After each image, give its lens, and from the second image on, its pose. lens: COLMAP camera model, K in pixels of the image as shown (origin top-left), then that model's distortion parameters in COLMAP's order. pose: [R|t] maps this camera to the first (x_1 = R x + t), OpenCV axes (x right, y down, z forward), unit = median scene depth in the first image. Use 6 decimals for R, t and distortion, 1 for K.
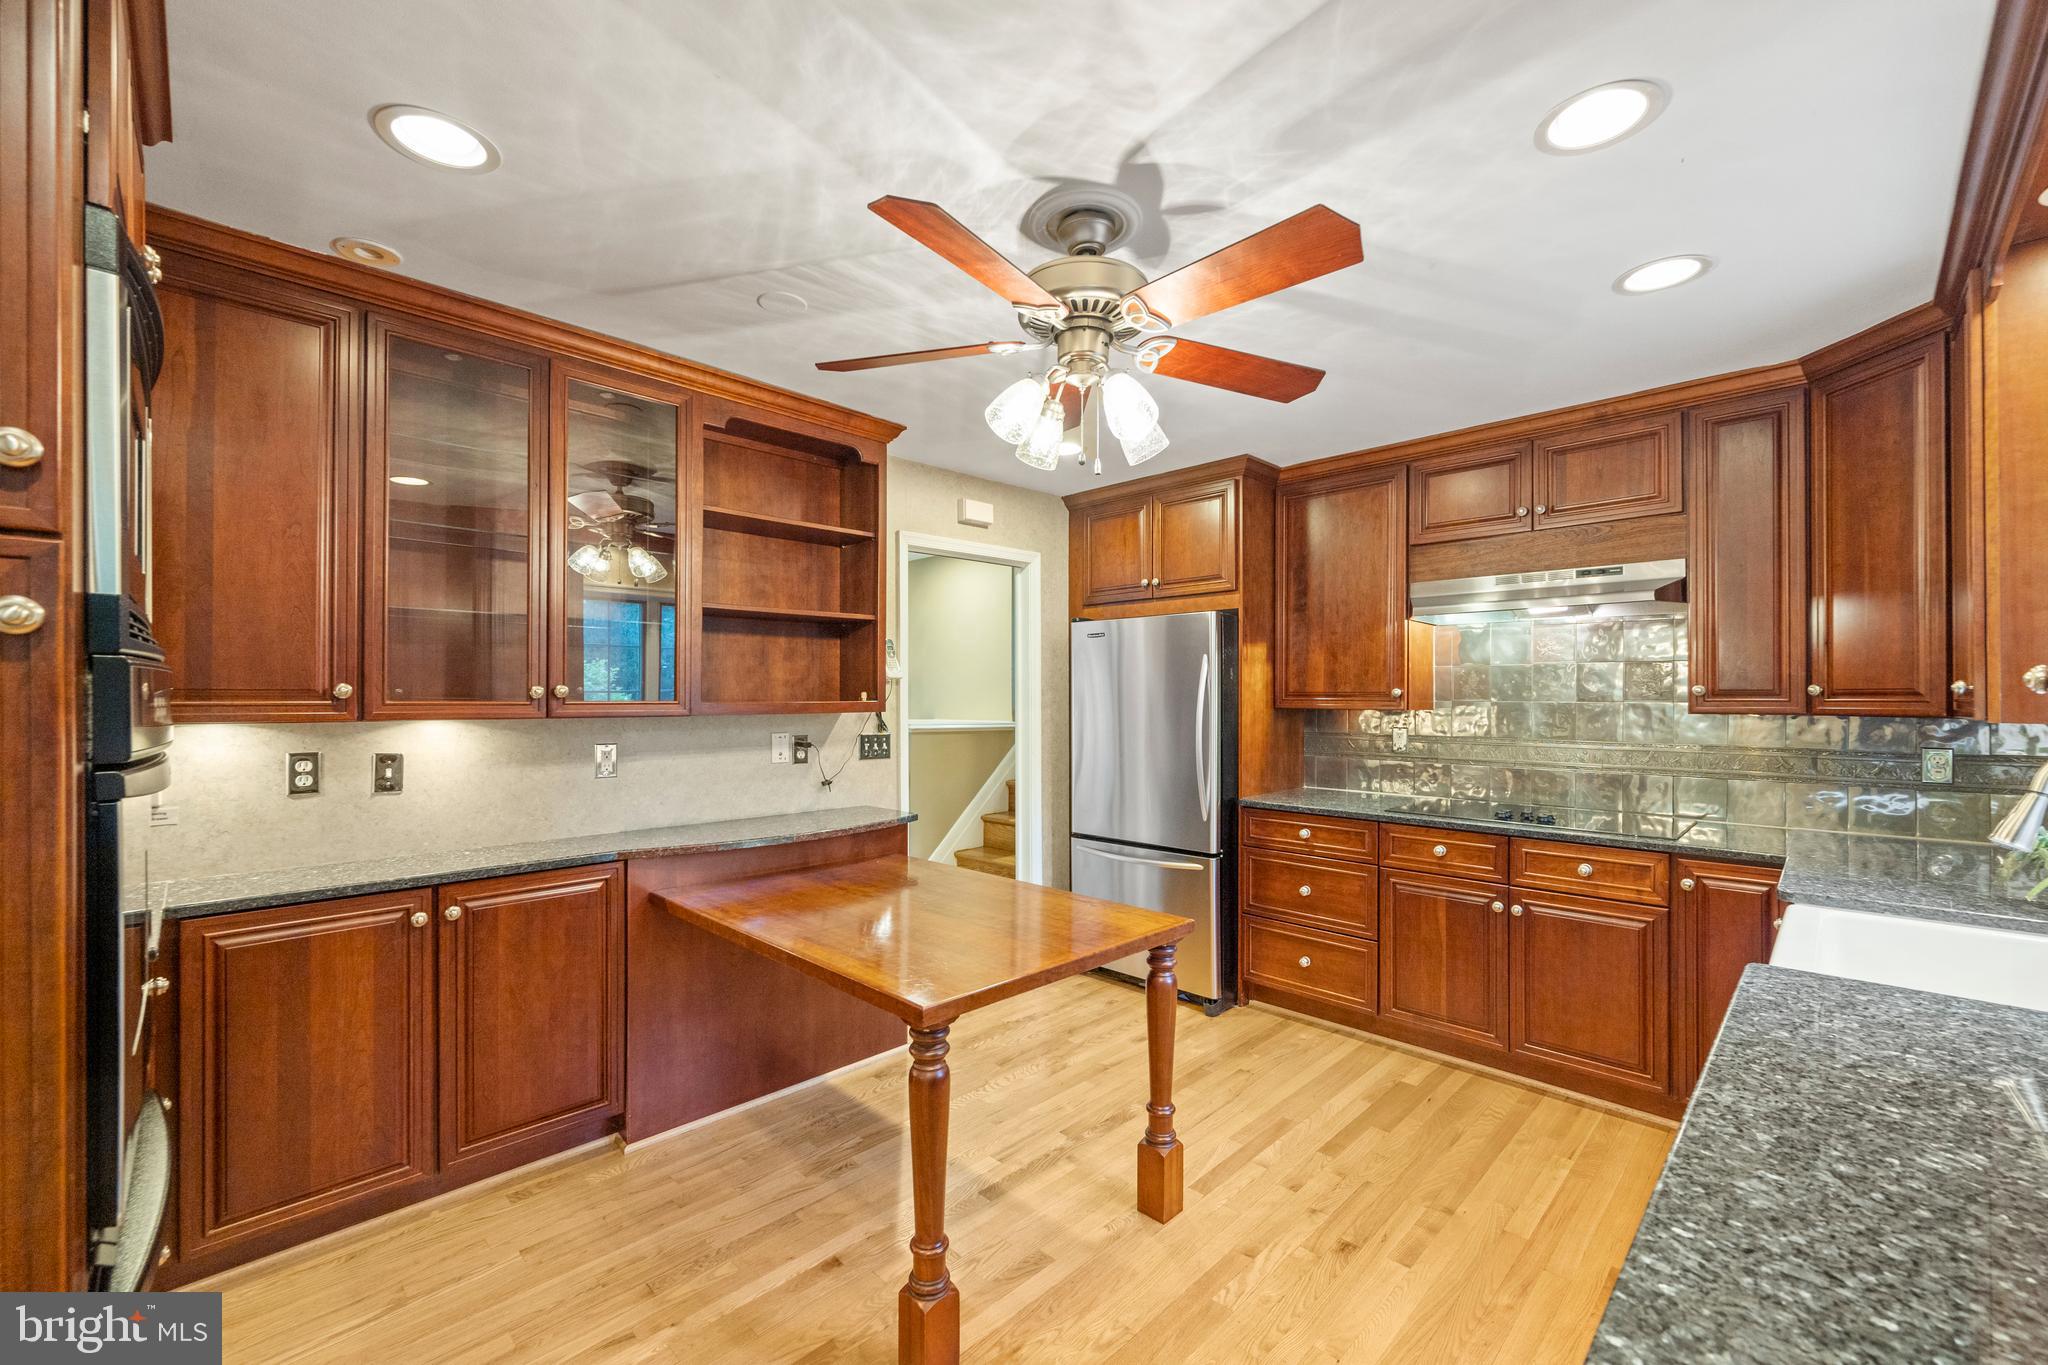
lens RADIAL K [[823.0, 0, 1034.6], [0, 823.0, 694.9], [0, 0, 1]] dist [-0.001510, -0.000175]
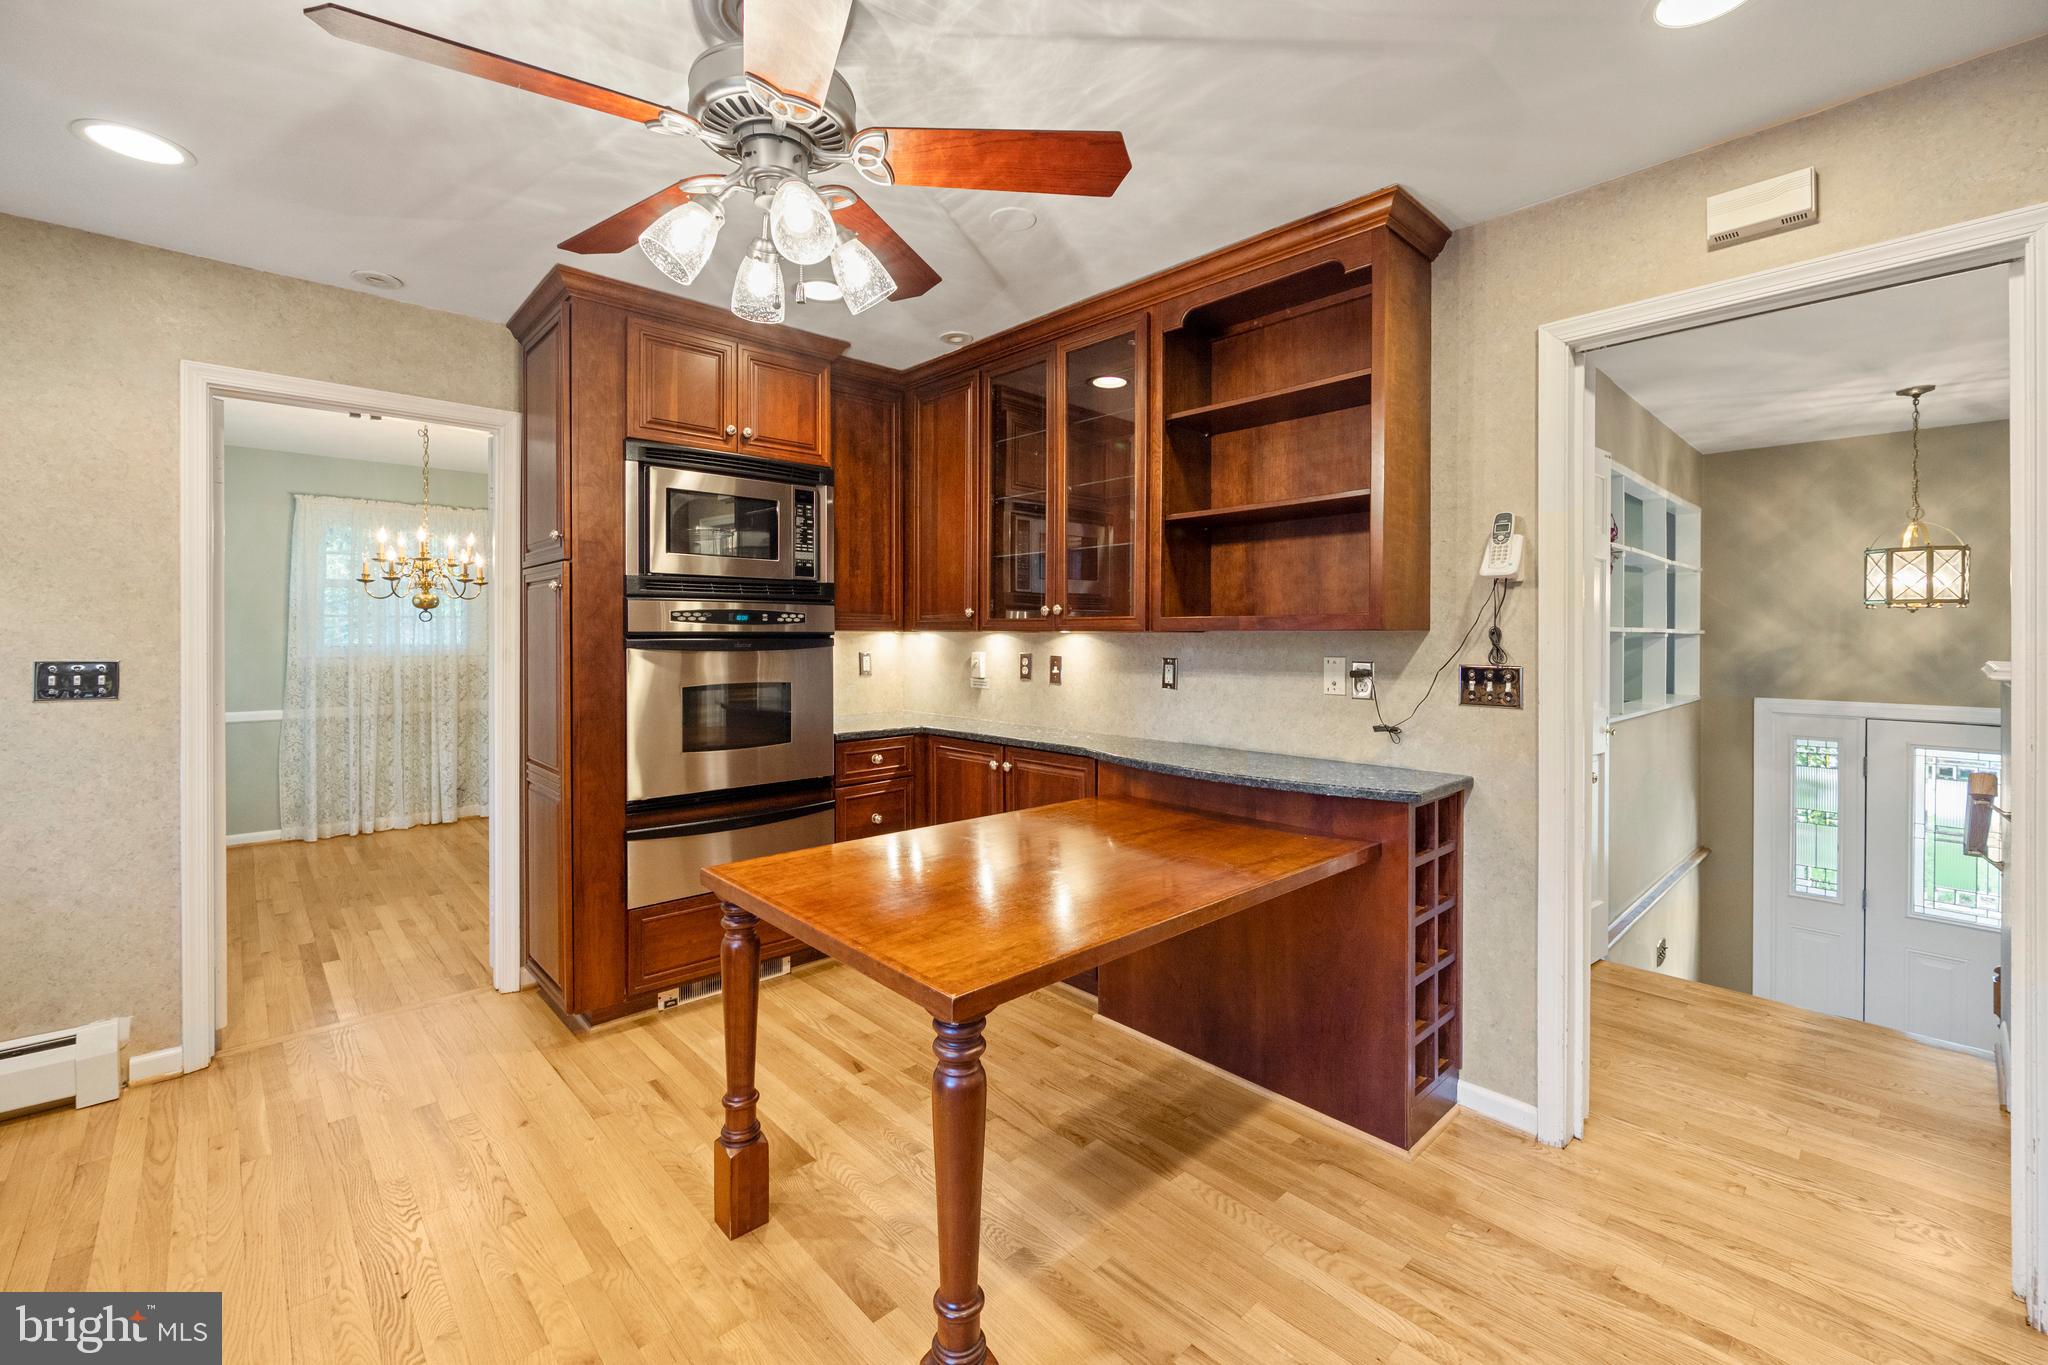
lens RADIAL K [[826.1, 0, 1029.2], [0, 826.1, 637.3], [0, 0, 1]] dist [-0.001259, -0.000091]
pose [[-0.018095, 0.006115, -0.999818, 0.707915], [0.005152, 0.999969, 0.006023, 0.030500], [0.999823, -0.005042, -0.018126, 1.040004]]
